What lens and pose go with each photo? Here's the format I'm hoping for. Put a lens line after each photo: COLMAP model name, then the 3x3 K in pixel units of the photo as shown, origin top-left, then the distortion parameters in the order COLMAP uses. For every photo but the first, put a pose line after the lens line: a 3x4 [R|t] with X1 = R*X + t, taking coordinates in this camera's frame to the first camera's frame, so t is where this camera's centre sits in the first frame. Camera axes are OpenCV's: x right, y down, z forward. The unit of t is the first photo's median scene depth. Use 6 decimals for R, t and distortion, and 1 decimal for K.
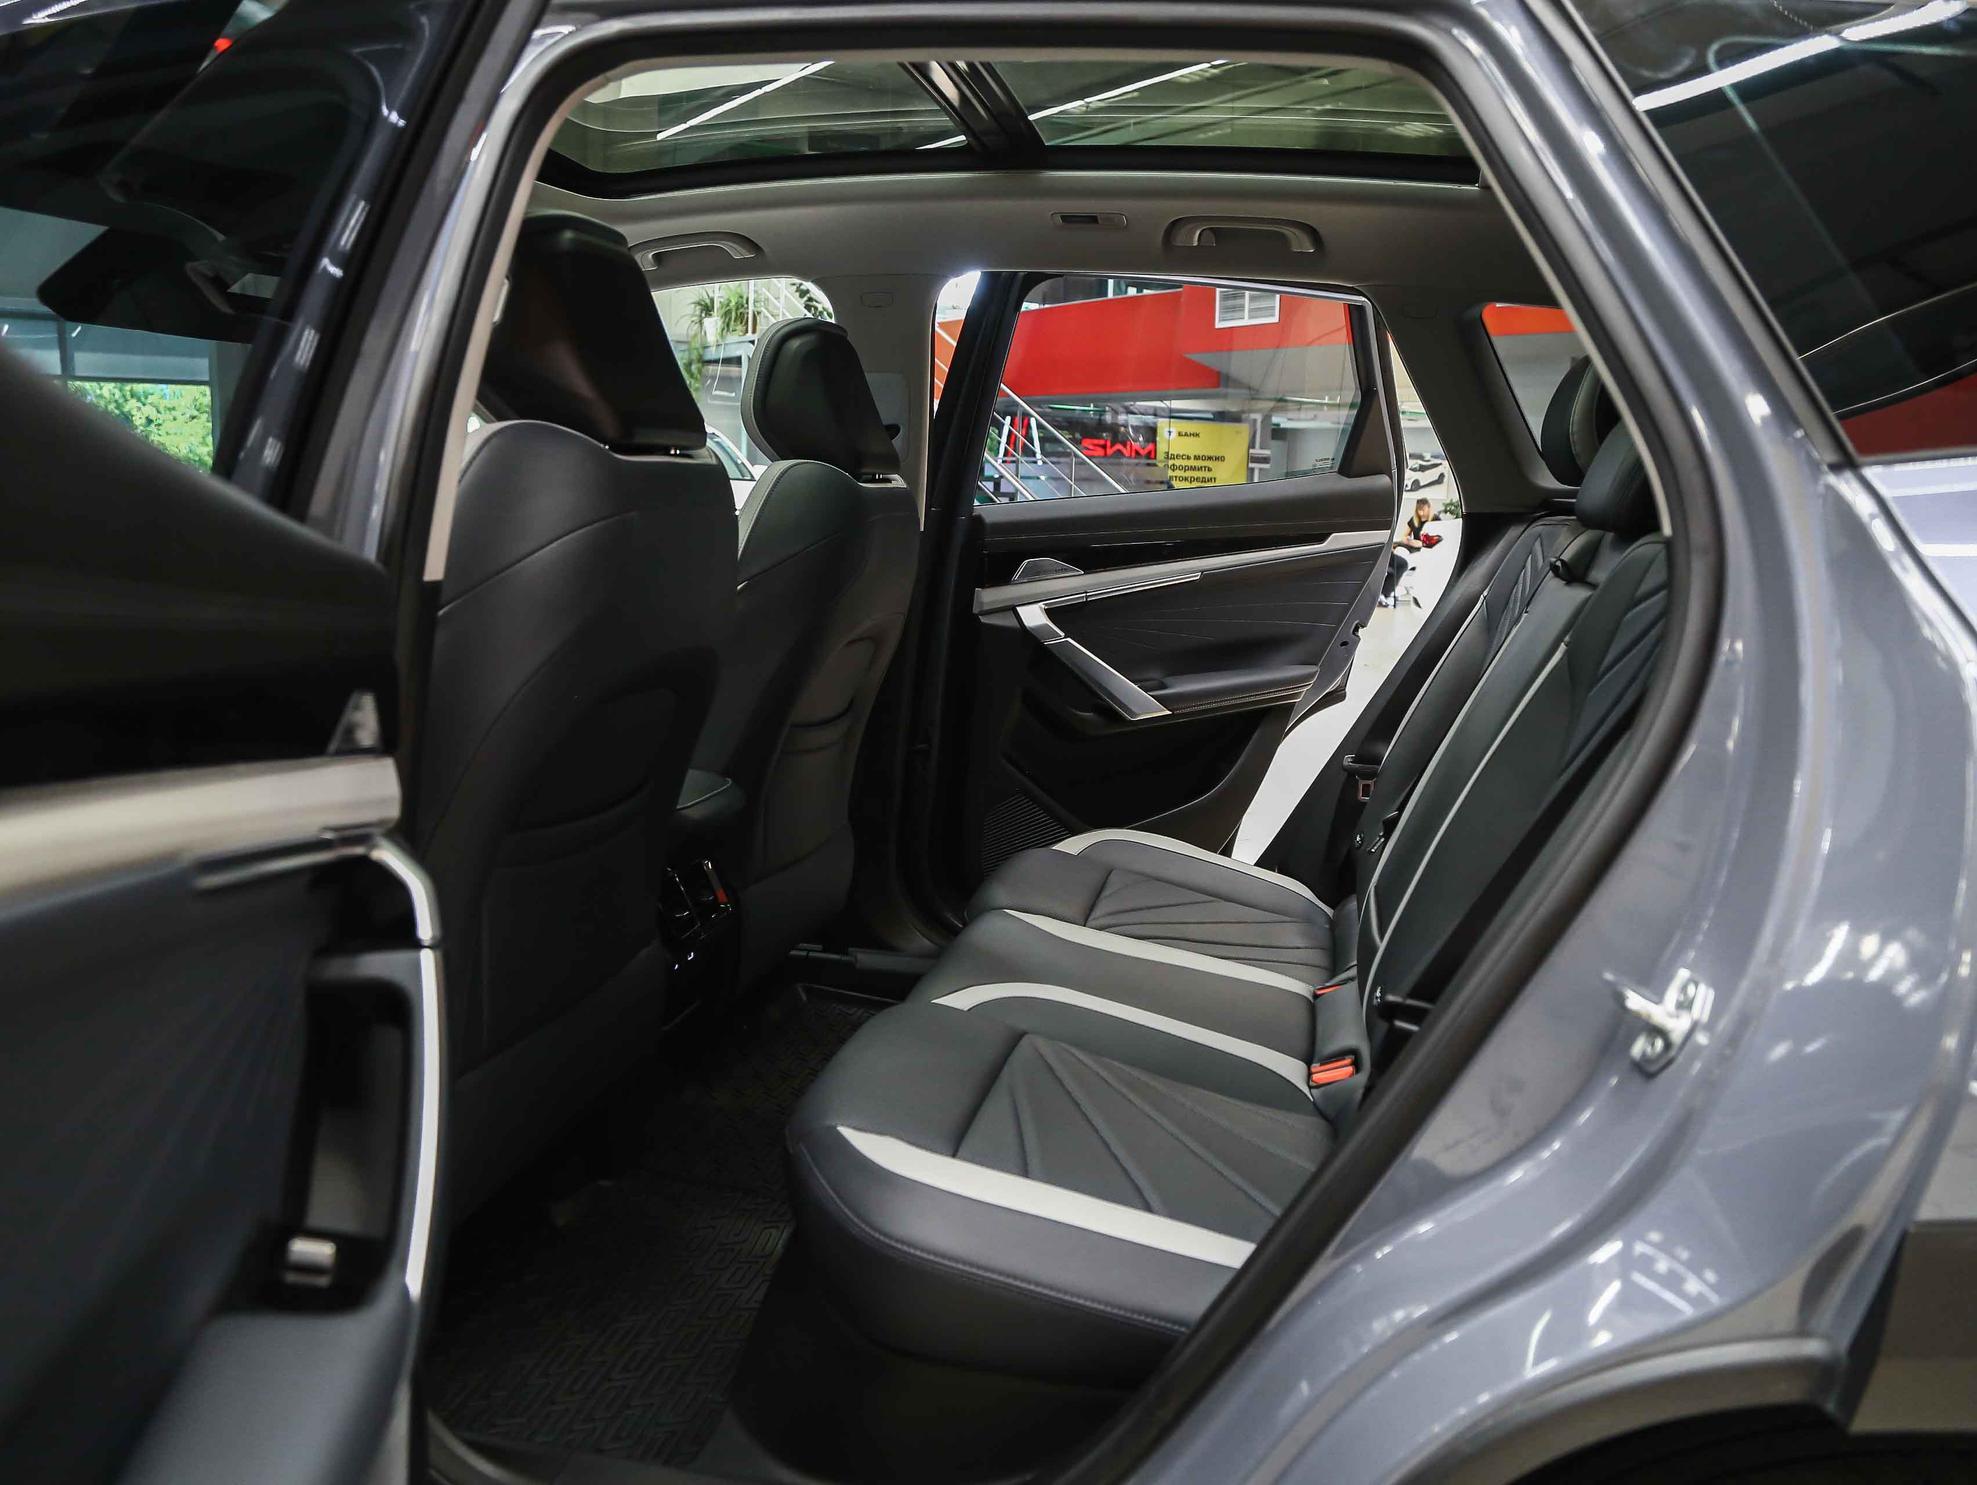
lens RADIAL K [[1565.0, 0, 988.5], [0, 1565.0, 742.5], [0, 0, 1]] dist [-0.126457, 0.072458]
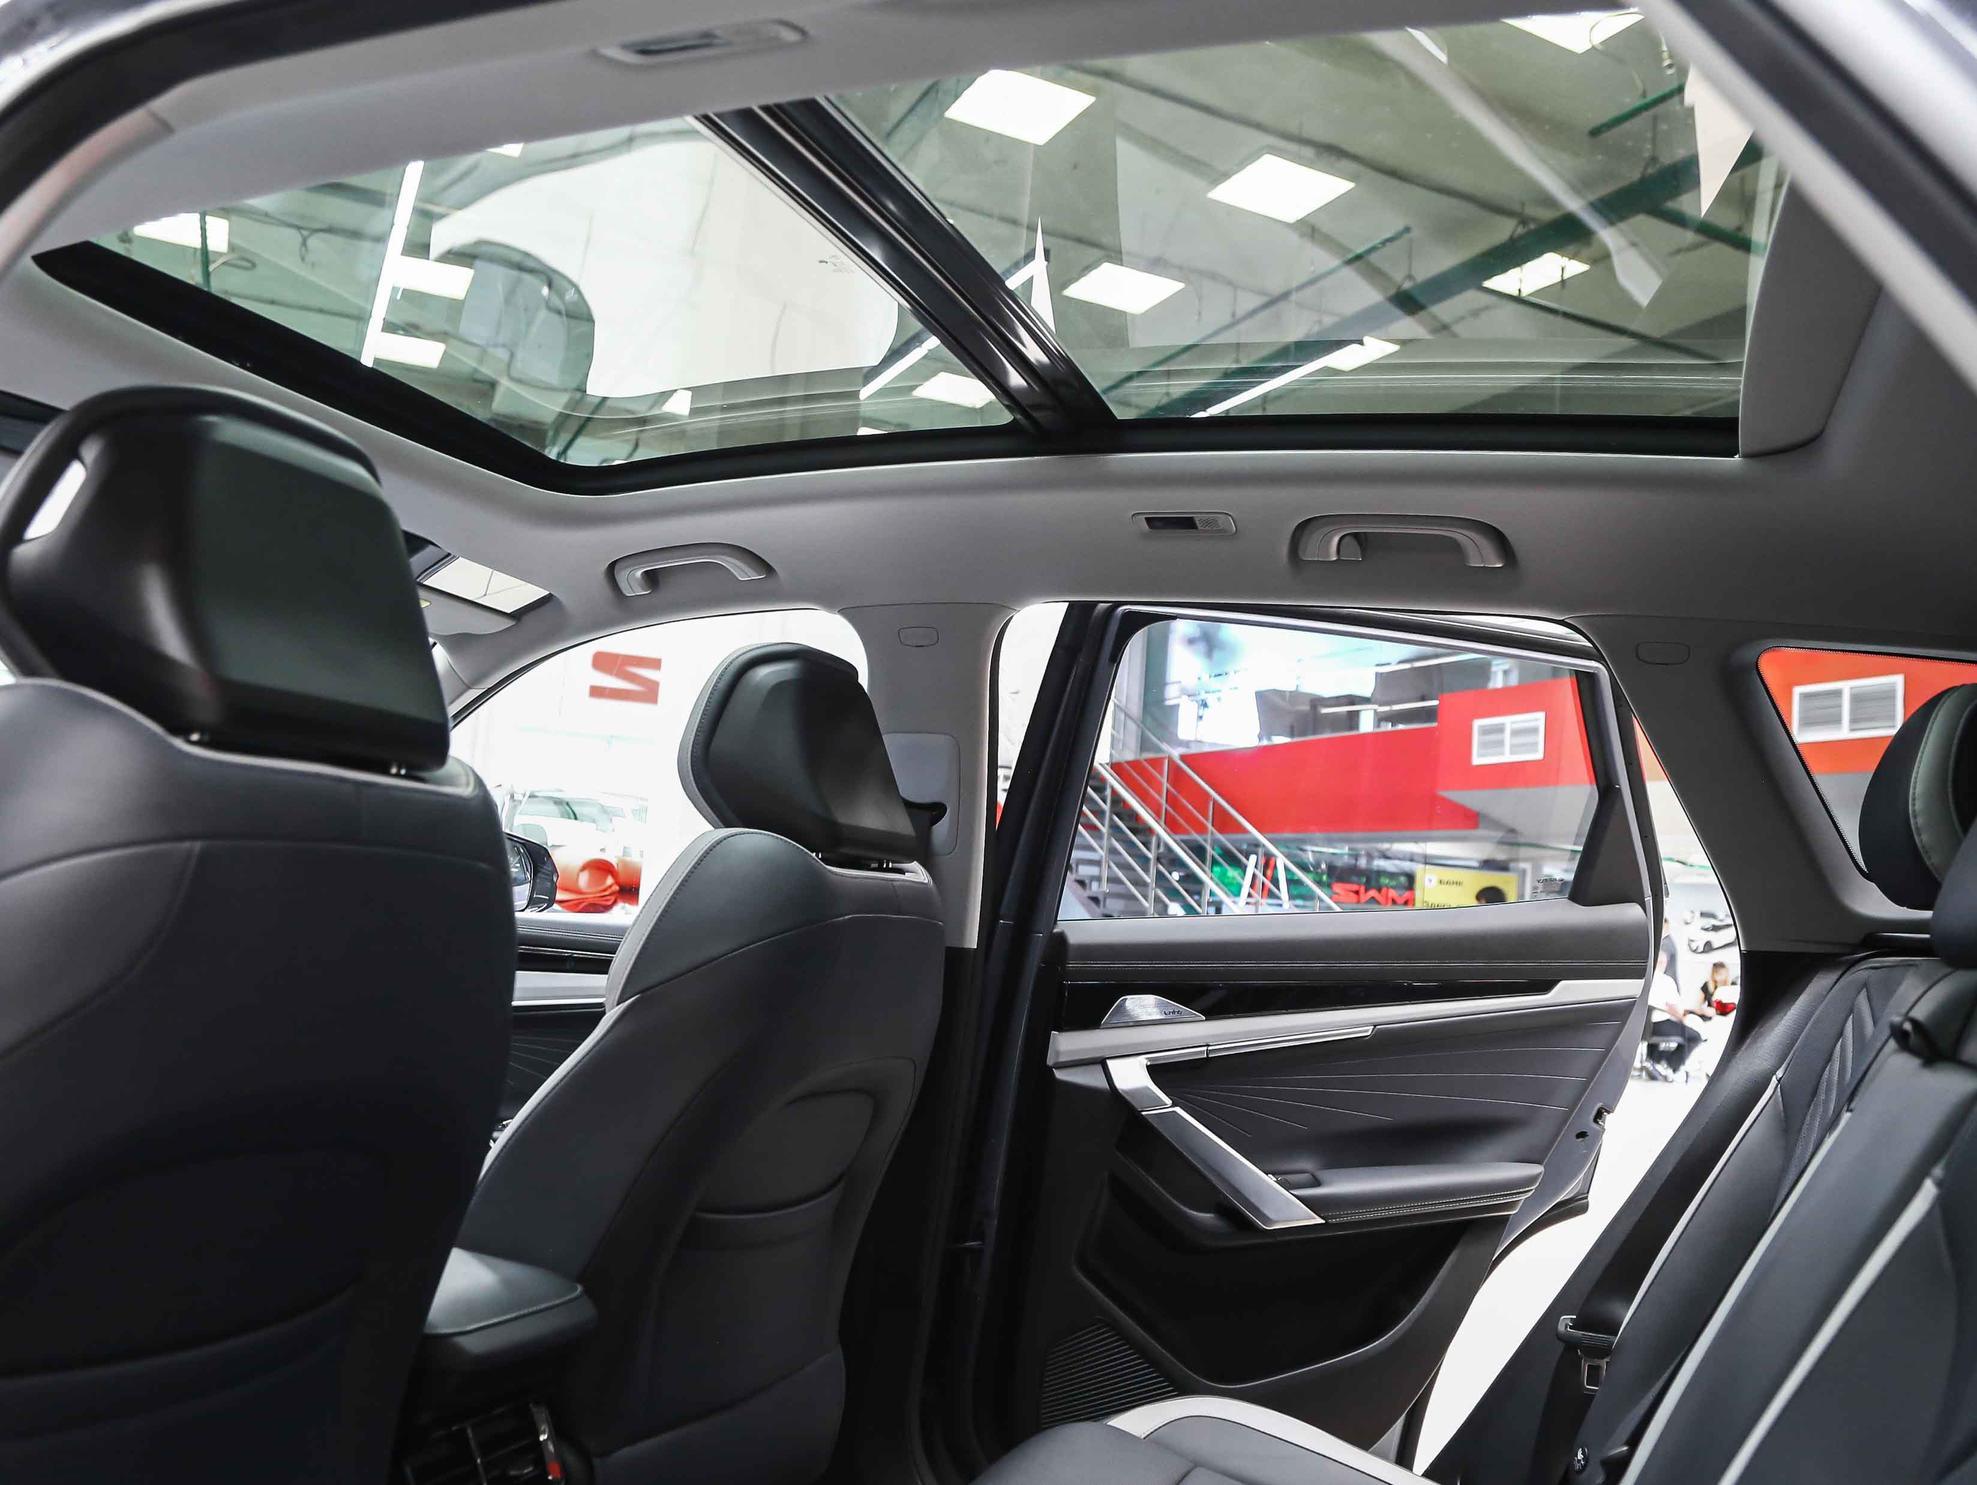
lens RADIAL K [[1565.0, 0, 988.5], [0, 1565.0, 742.5], [0, 0, 1]] dist [-0.126457, 0.072458]
pose [[0.983243, 0.028982, -0.179983, 0.089825], [-0.078176, 0.958928, -0.272665, -0.026273], [0.164689, 0.282166, 0.945124, 0.260421]]
